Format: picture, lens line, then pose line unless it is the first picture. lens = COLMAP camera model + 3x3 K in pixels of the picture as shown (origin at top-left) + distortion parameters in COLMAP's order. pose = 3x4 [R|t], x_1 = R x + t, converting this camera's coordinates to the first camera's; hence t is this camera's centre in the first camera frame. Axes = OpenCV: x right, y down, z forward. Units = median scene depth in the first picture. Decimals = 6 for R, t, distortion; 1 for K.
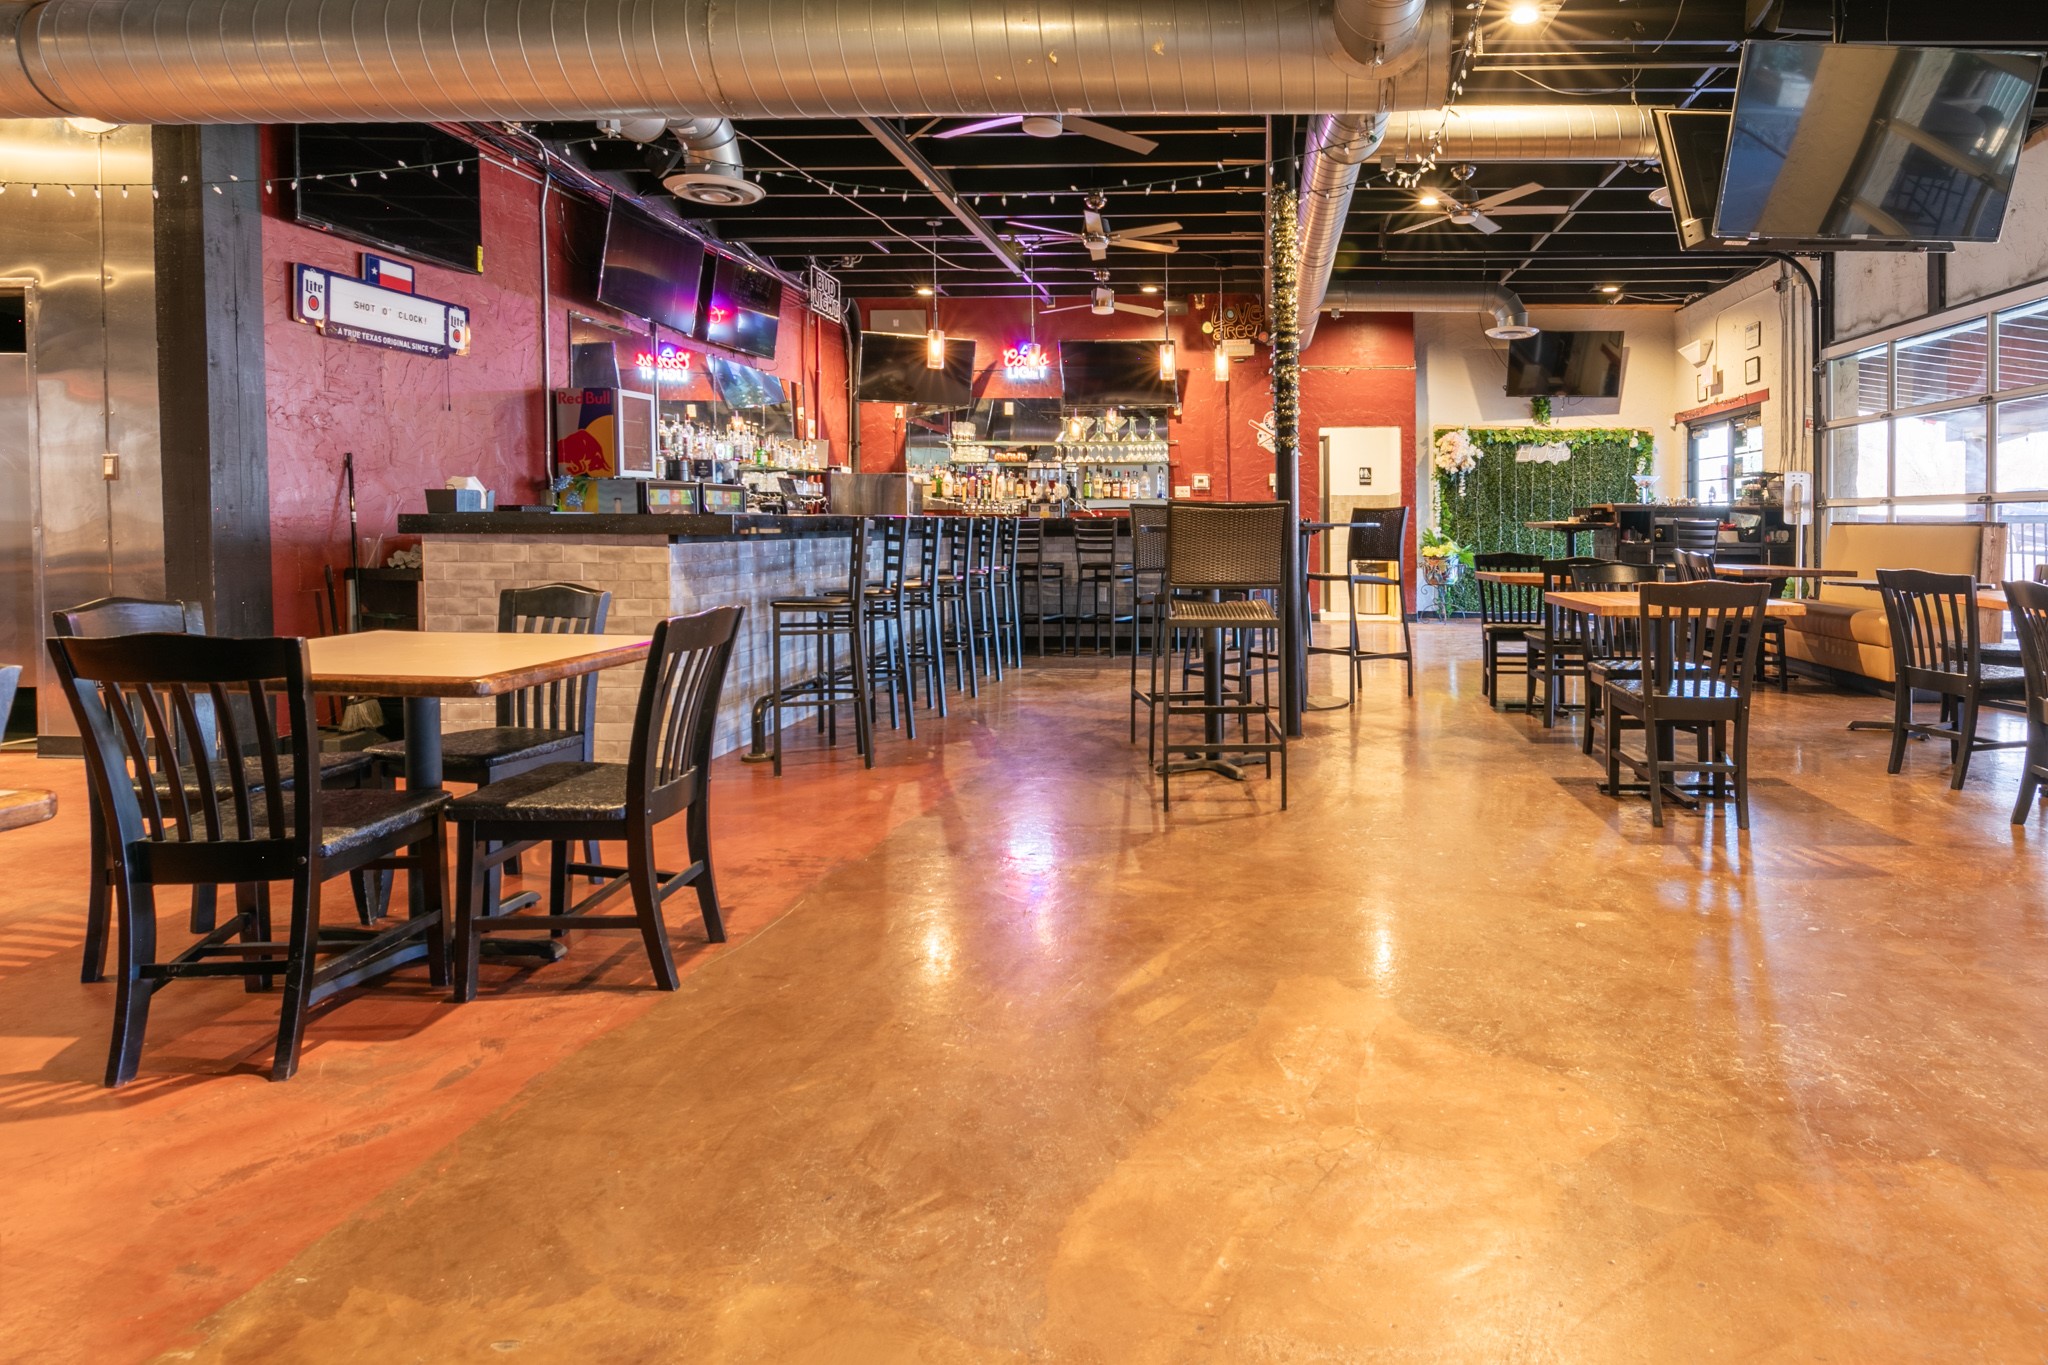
lens RADIAL K [[1177.1, 0, 1024.0], [0, 1177.1, 682.5], [0, 0, 1]] dist [-0.000334, -0.001214]
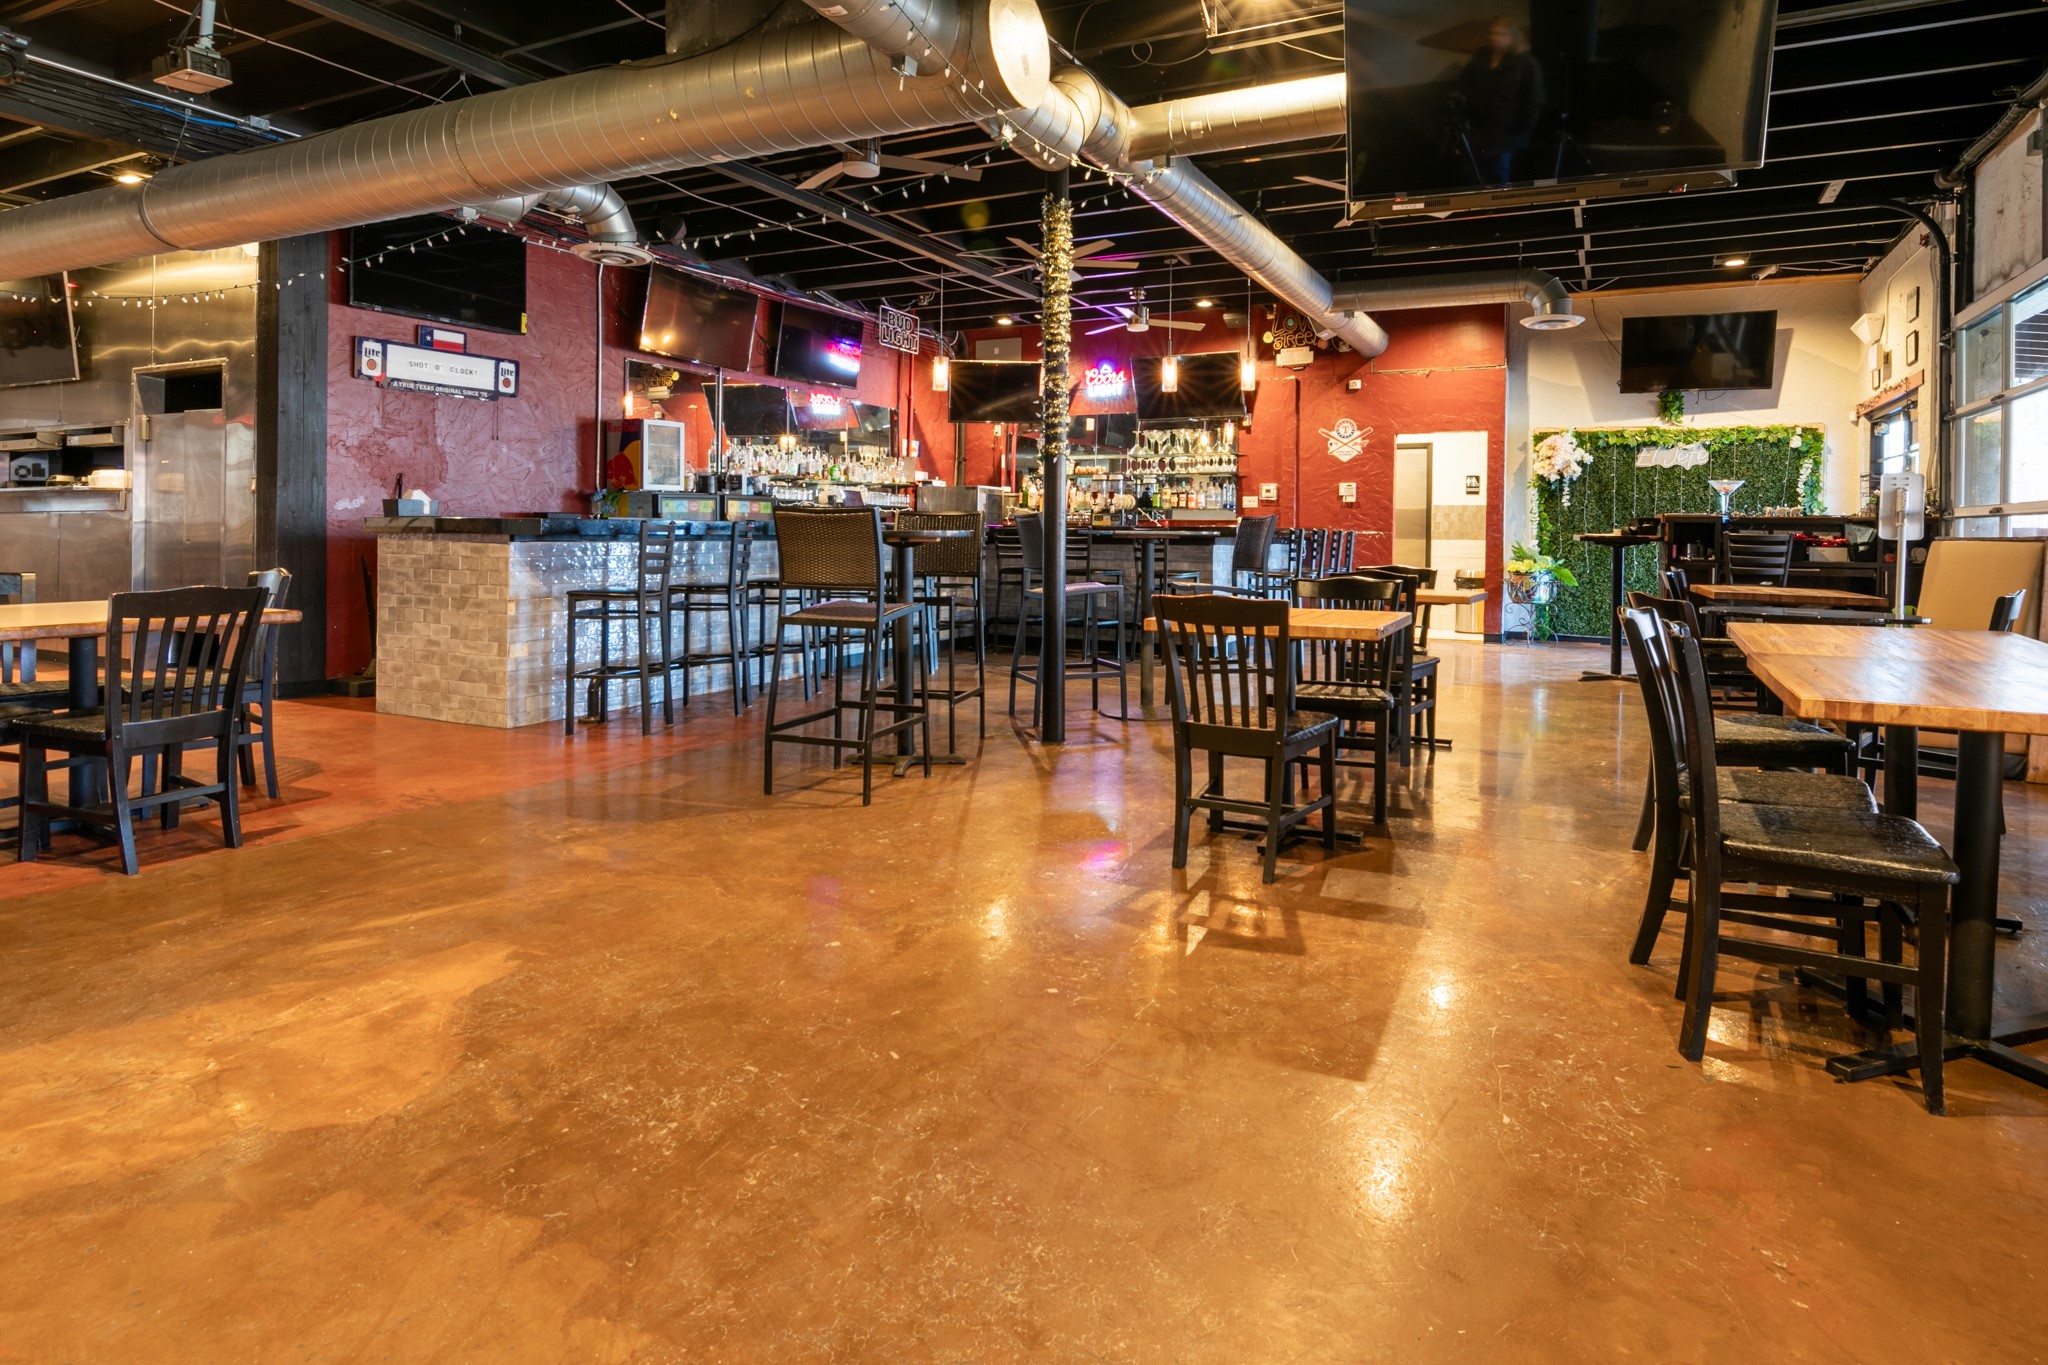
lens RADIAL K [[1079.9, 0, 1024.4], [0, 1079.9, 656.0], [0, 0, 1]] dist [-0.000590, -0.000611]
pose [[0.915975, 0.053623, -0.397635, 0.373461], [-0.062800, 0.997975, -0.010082, -0.011312], [0.396289, 0.034206, 0.917488, 0.097178]]
